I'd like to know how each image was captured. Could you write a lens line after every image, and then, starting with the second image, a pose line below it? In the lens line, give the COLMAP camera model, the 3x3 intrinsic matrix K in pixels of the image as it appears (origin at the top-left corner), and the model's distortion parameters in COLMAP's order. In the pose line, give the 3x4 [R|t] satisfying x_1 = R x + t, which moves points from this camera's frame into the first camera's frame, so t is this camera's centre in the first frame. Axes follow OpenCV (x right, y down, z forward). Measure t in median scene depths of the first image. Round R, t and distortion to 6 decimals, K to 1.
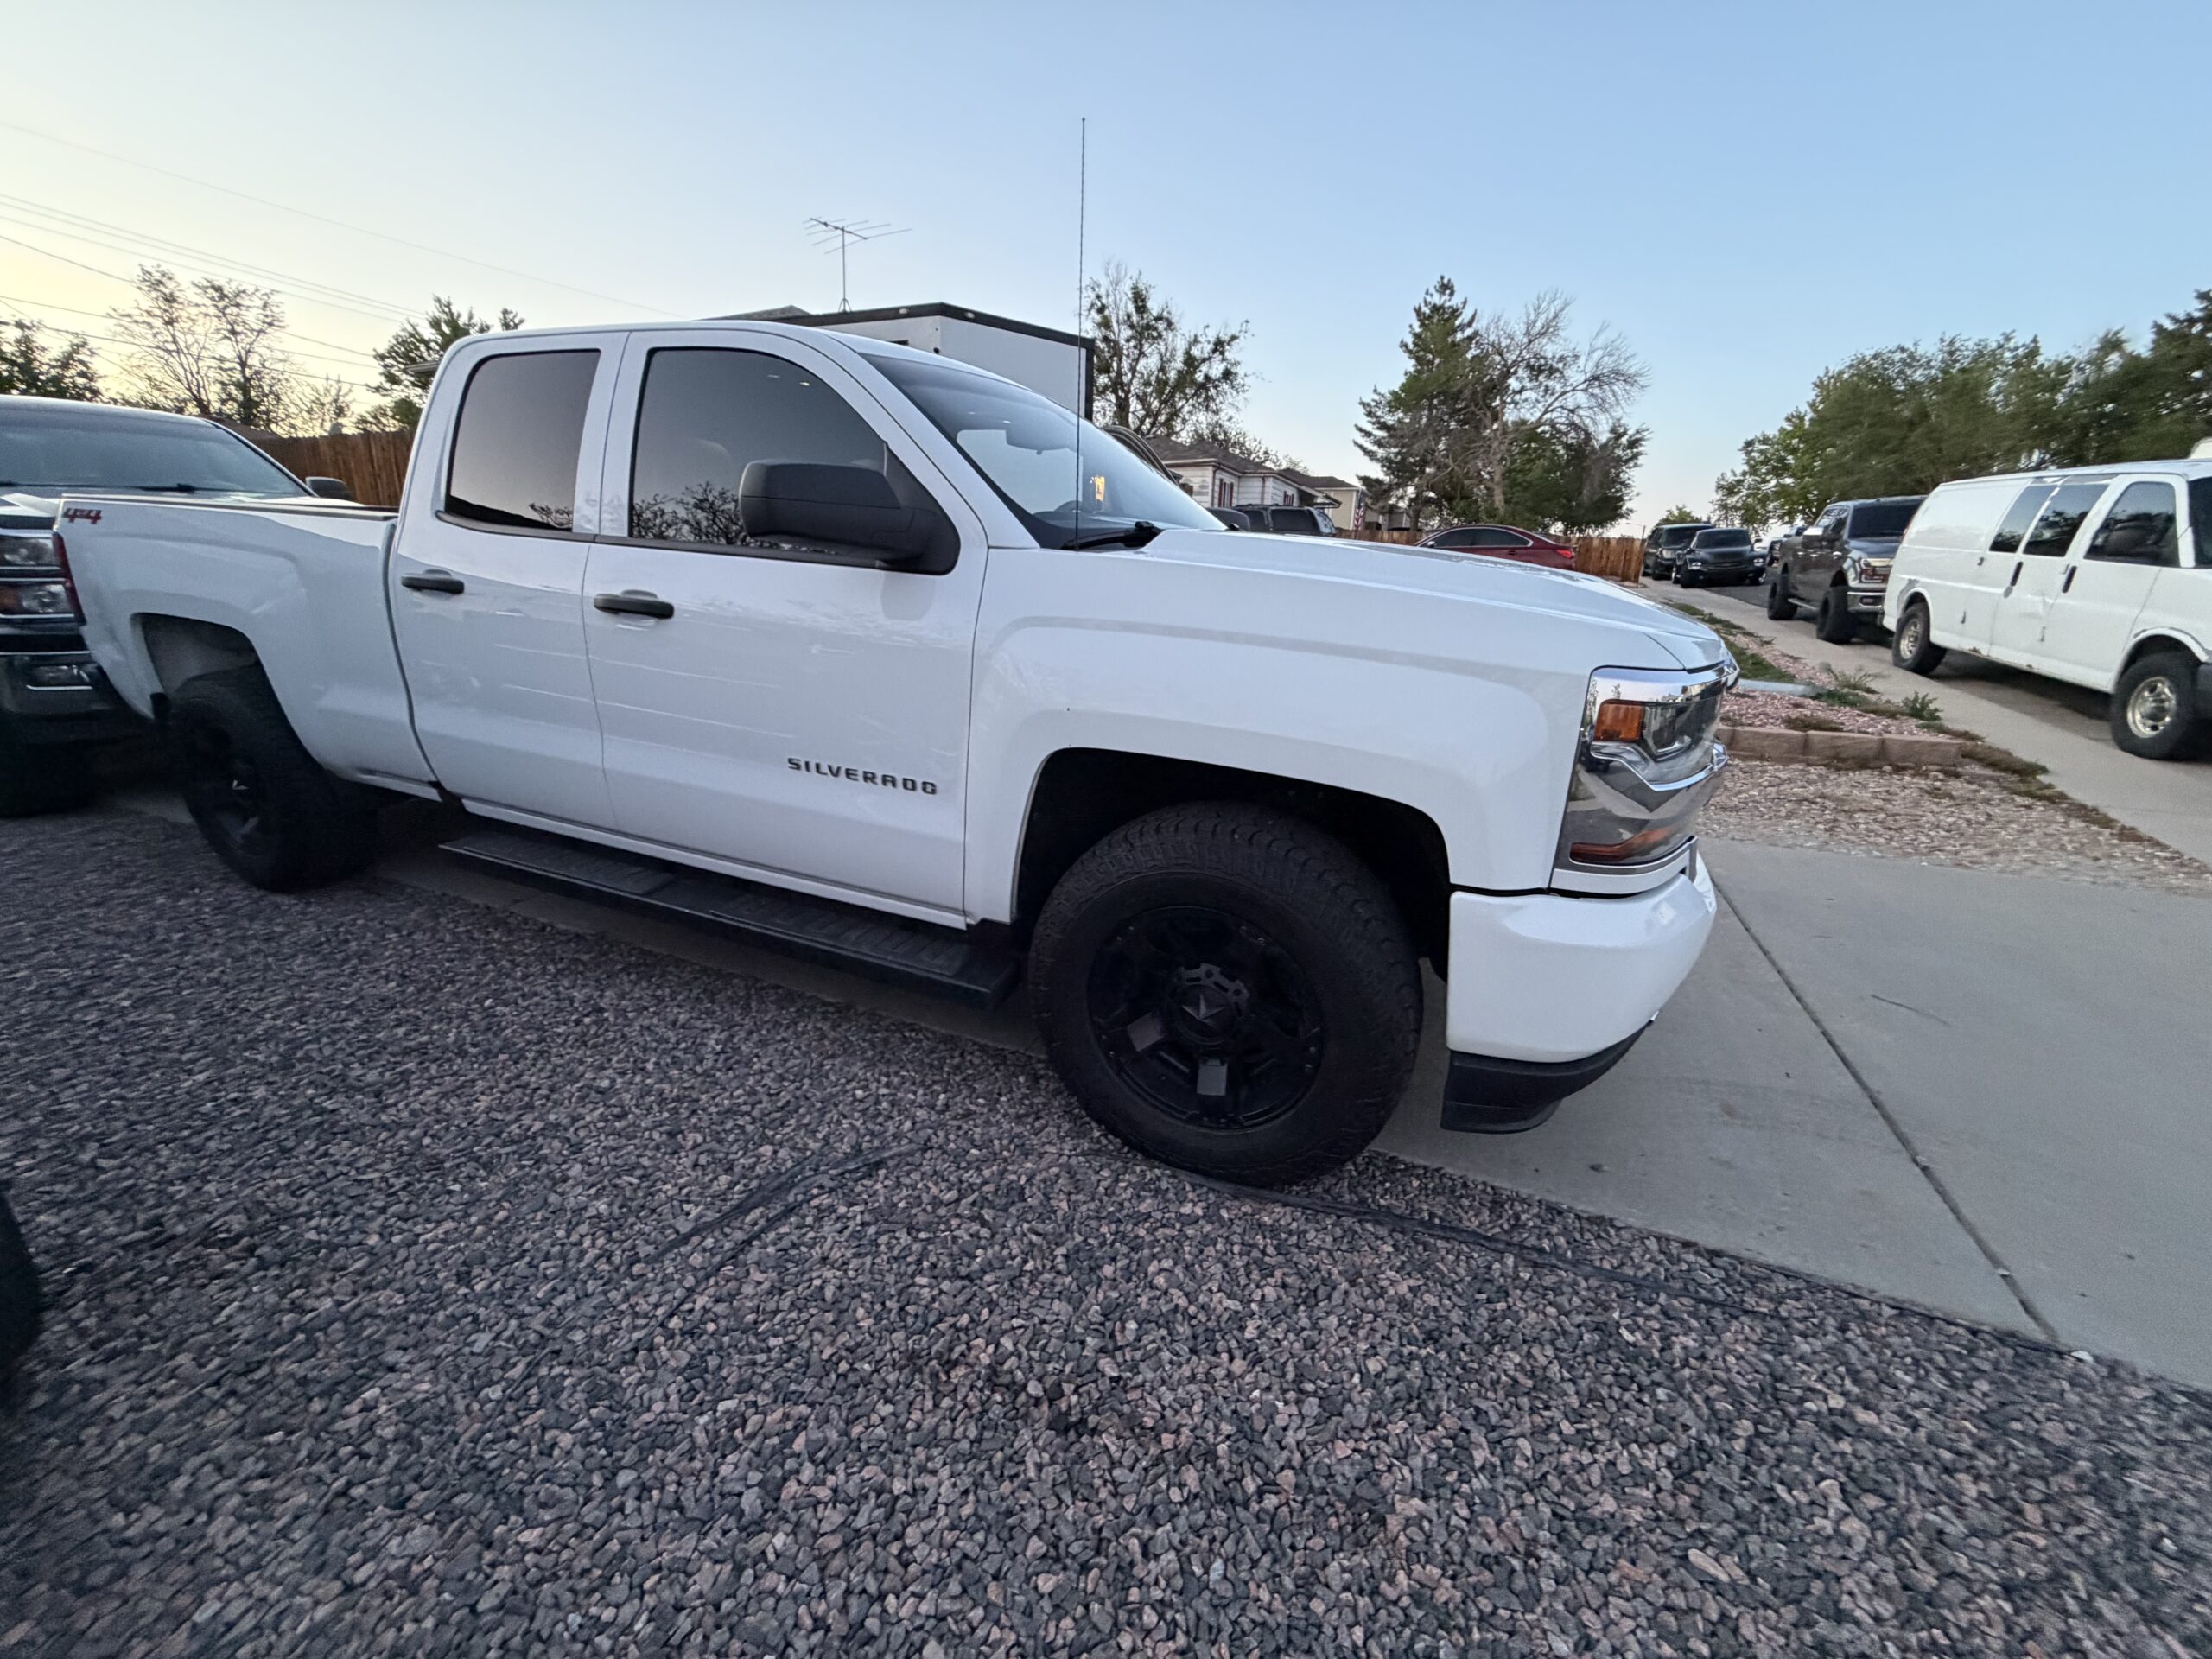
lens RADIAL K [[853.3, 0, 1100.2], [0, 853.3, 836.3], [0, 0, 1]] dist [-0.001350, 0.000315]
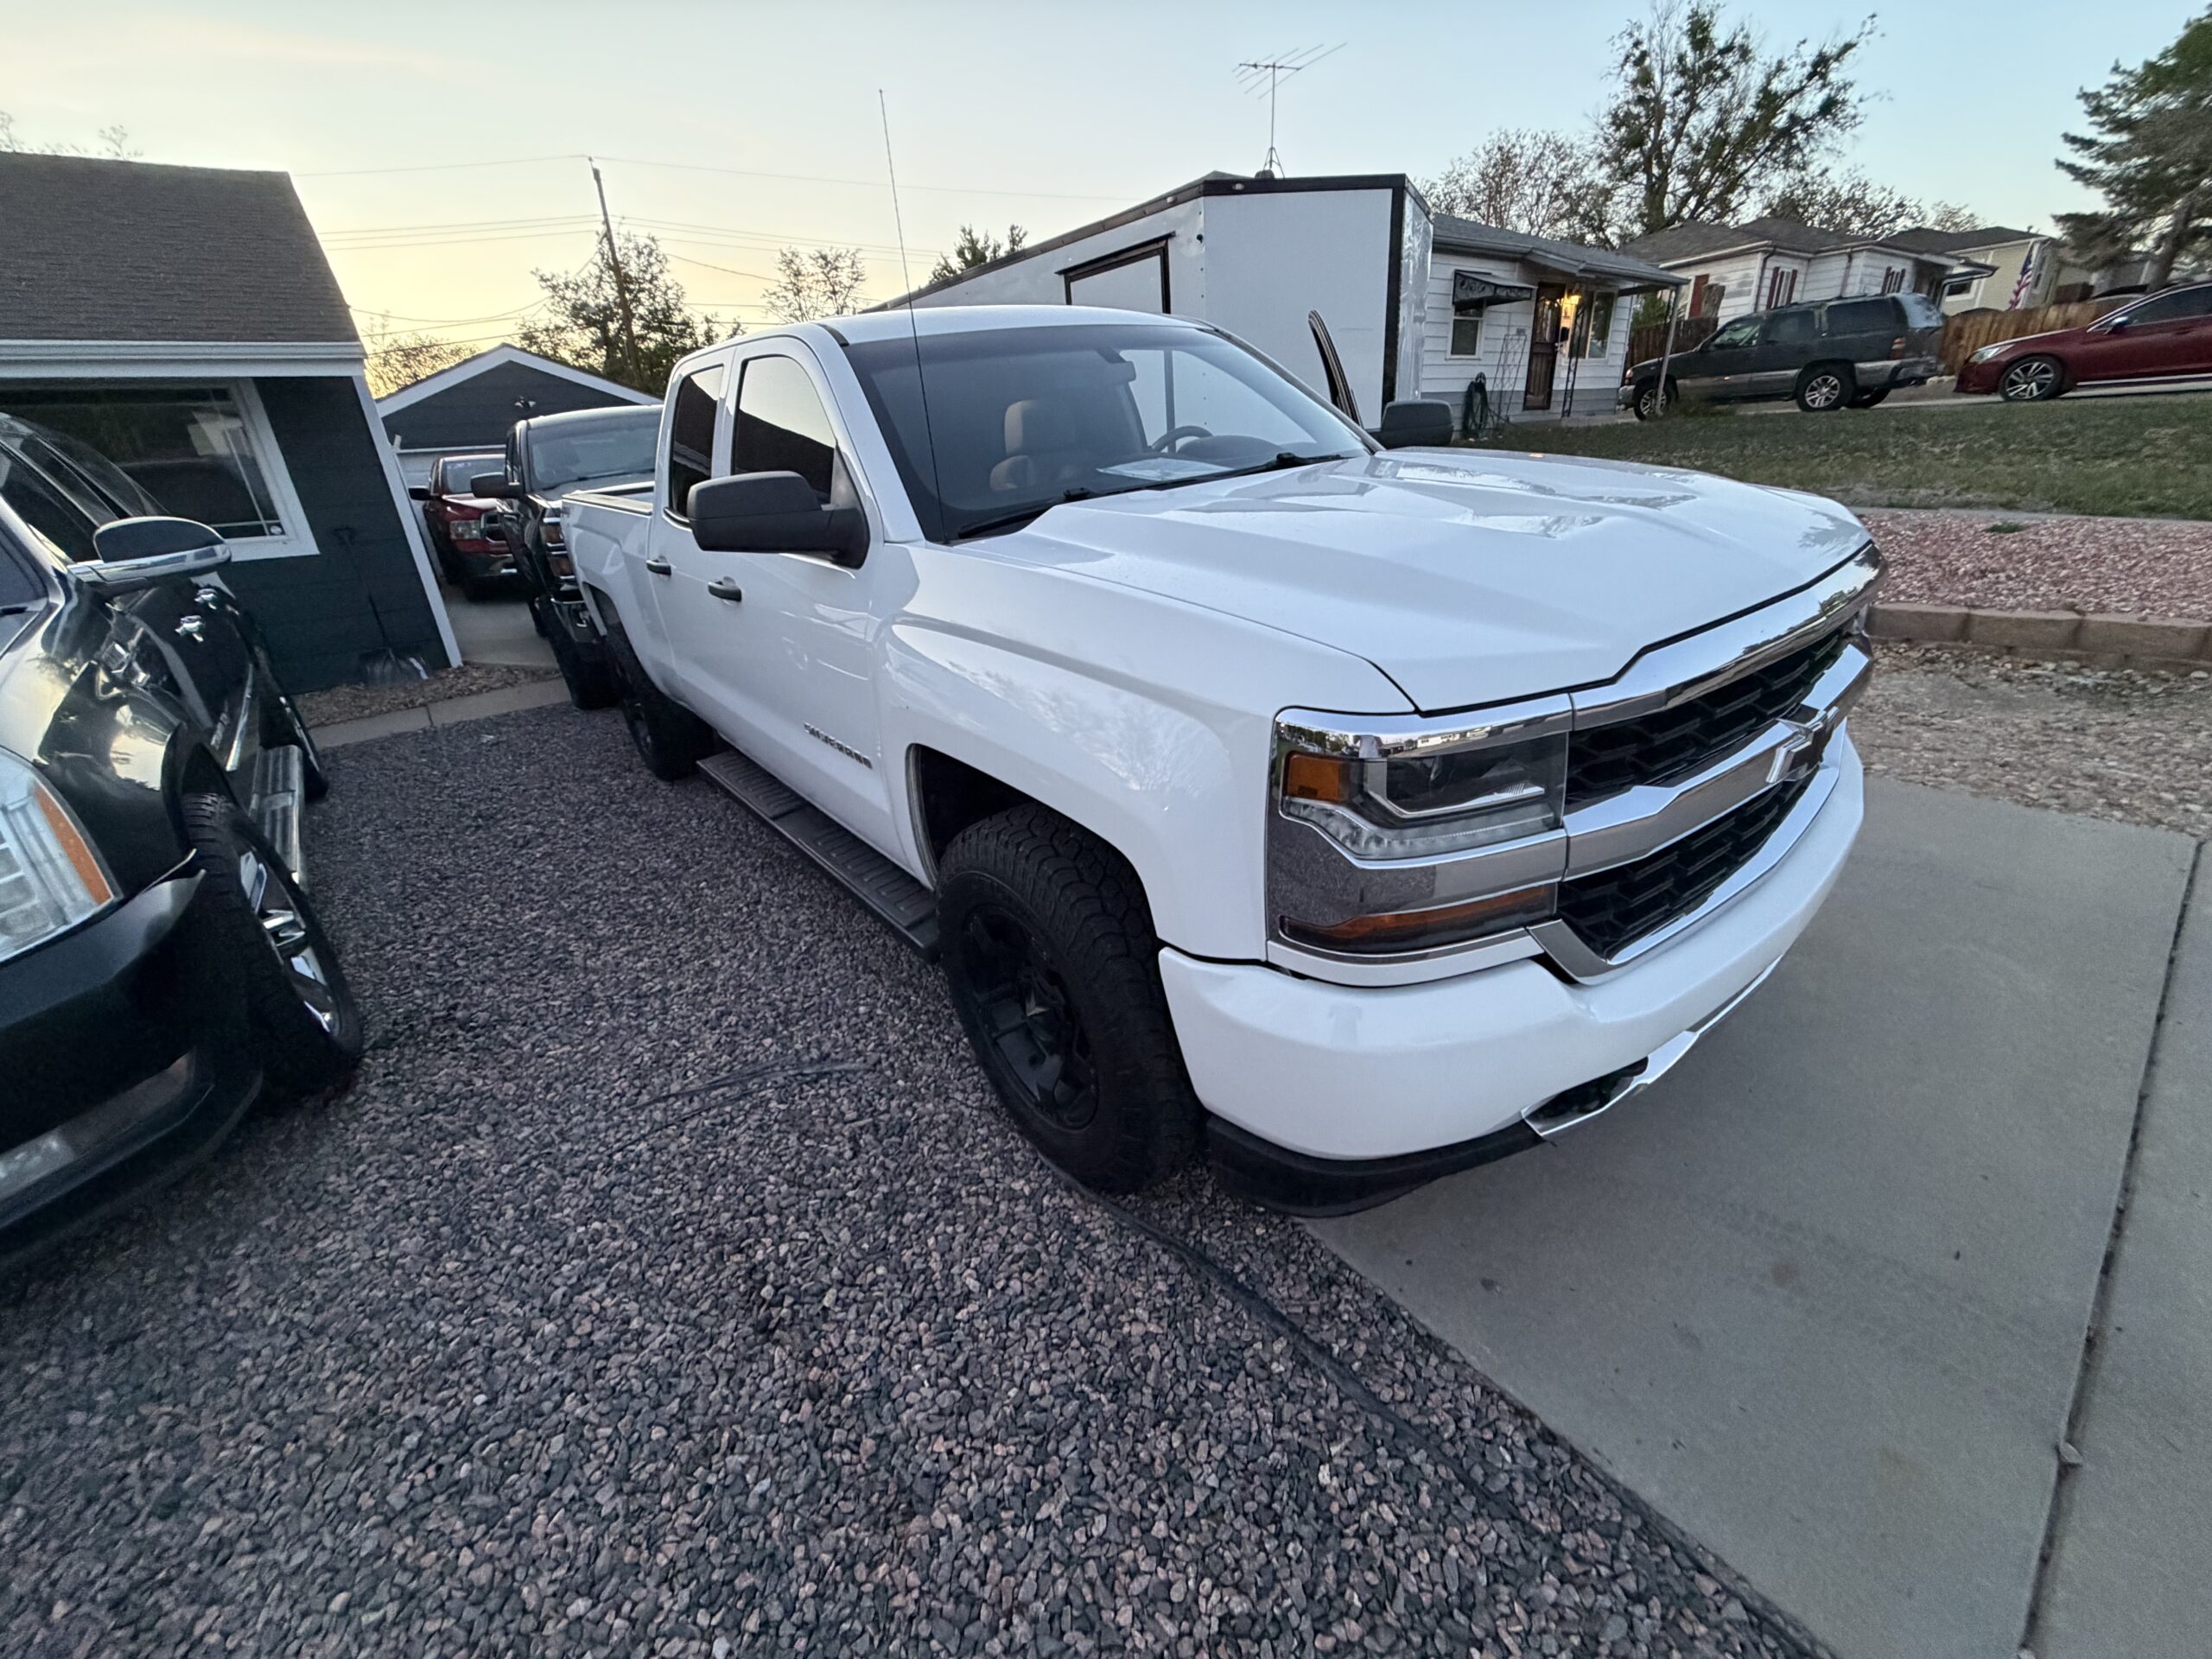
lens RADIAL K [[853.3, 0, 1100.2], [0, 853.3, 836.3], [0, 0, 1]] dist [-0.001350, 0.000315]
pose [[0.882089, 0.106882, -0.458798, 0.757827], [-0.044859, 0.988554, 0.144046, -0.175027], [0.468943, -0.106480, 0.876787, 0.204782]]
